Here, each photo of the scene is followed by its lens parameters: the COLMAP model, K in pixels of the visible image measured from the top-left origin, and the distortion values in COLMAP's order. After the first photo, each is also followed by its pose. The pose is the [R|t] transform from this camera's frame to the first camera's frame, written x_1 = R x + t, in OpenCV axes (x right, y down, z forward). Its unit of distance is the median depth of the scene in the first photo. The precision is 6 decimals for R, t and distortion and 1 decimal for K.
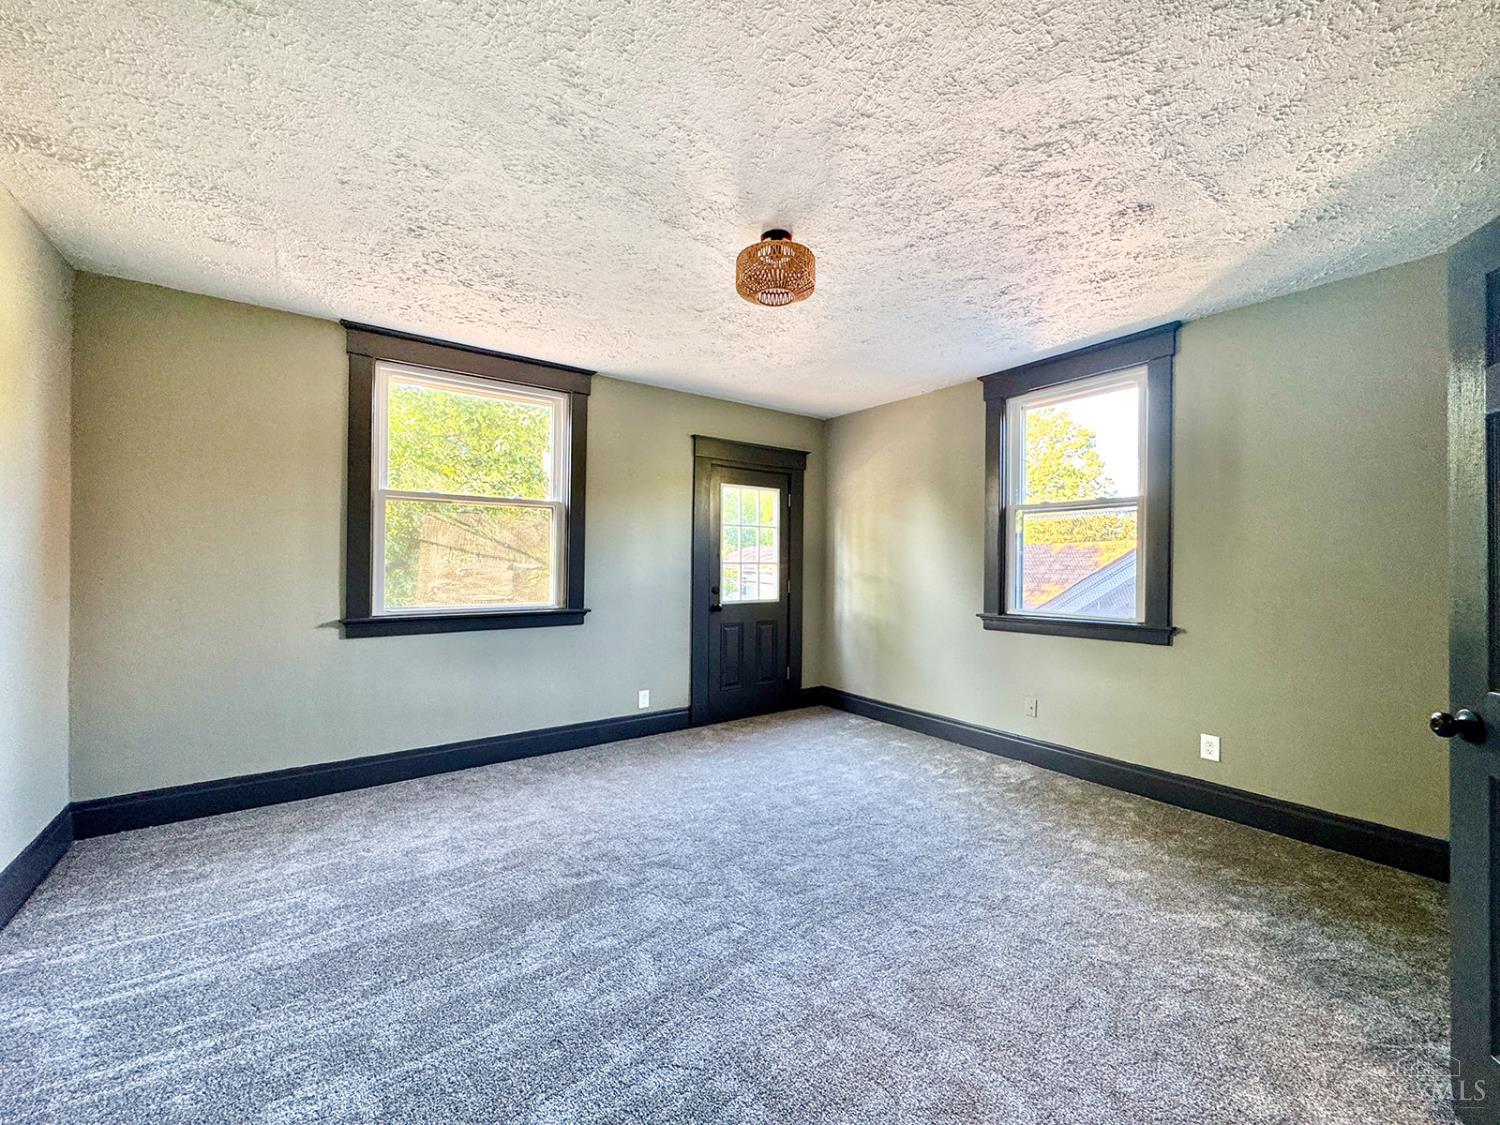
lens RADIAL K [[600.4, 0, 728.2], [0, 600.4, 561.4], [0, 0, 1]] dist [-0.002081, -0.000244]
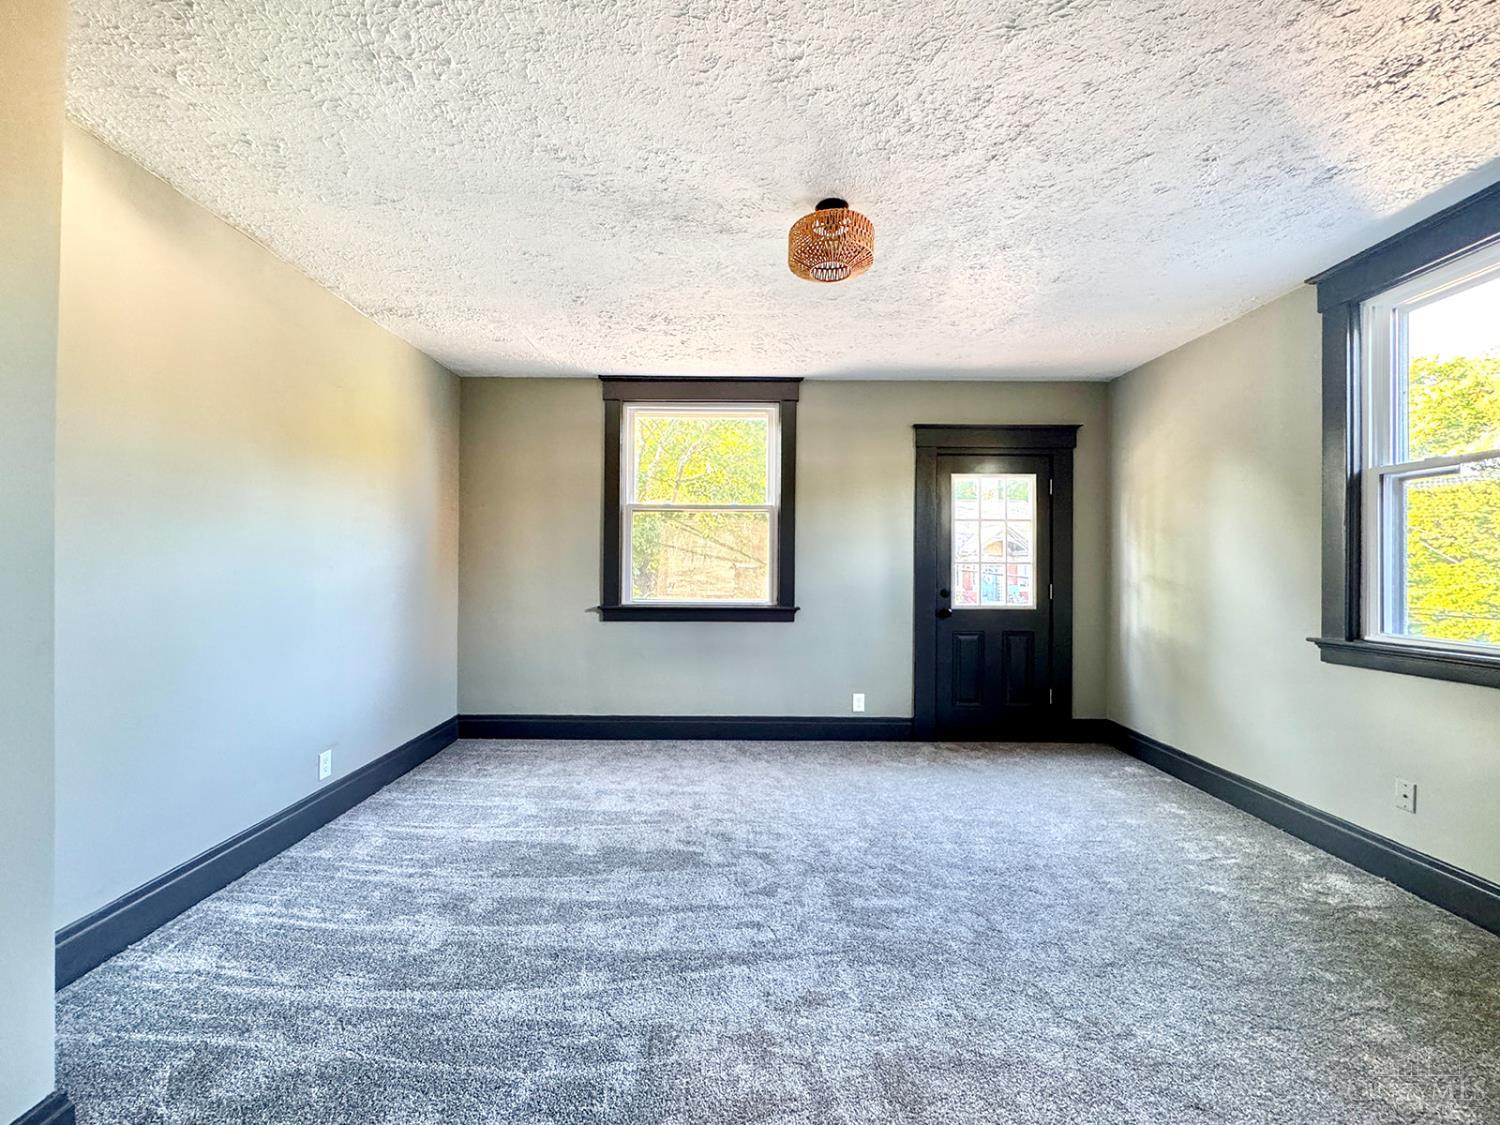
lens RADIAL K [[600.4, 0, 720.7], [0, 600.4, 559.8], [0, 0, 1]] dist [-0.002081, -0.000244]
pose [[0.808426, -0.006591, -0.588560, 0.315299], [-0.000031, 0.999937, -0.011240, 0.011023], [0.588597, 0.009105, 0.808375, 0.098794]]
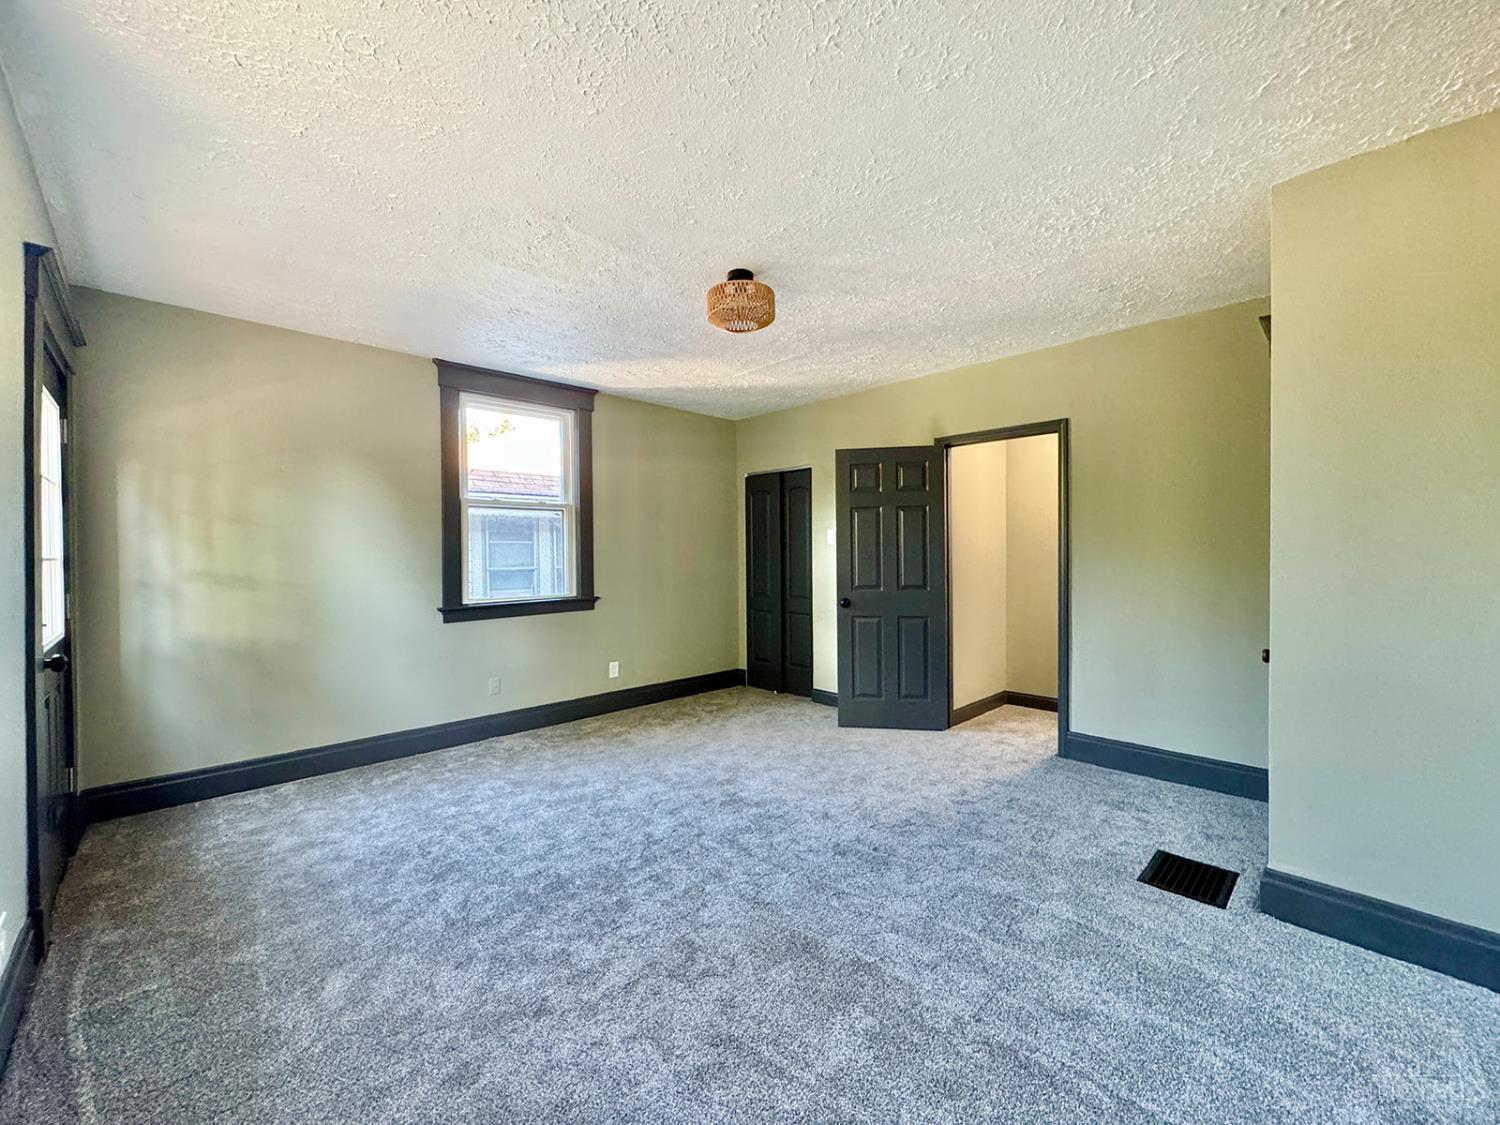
lens RADIAL K [[600.4, 0, 762.3], [0, 600.4, 562.5], [0, 0, 1]] dist [-0.002081, -0.000244]
pose [[-0.179363, -0.019343, 0.983593, -0.687018], [0.002779, 0.999793, 0.020168, -0.002528], [-0.983779, 0.006351, -0.179272, 0.751064]]
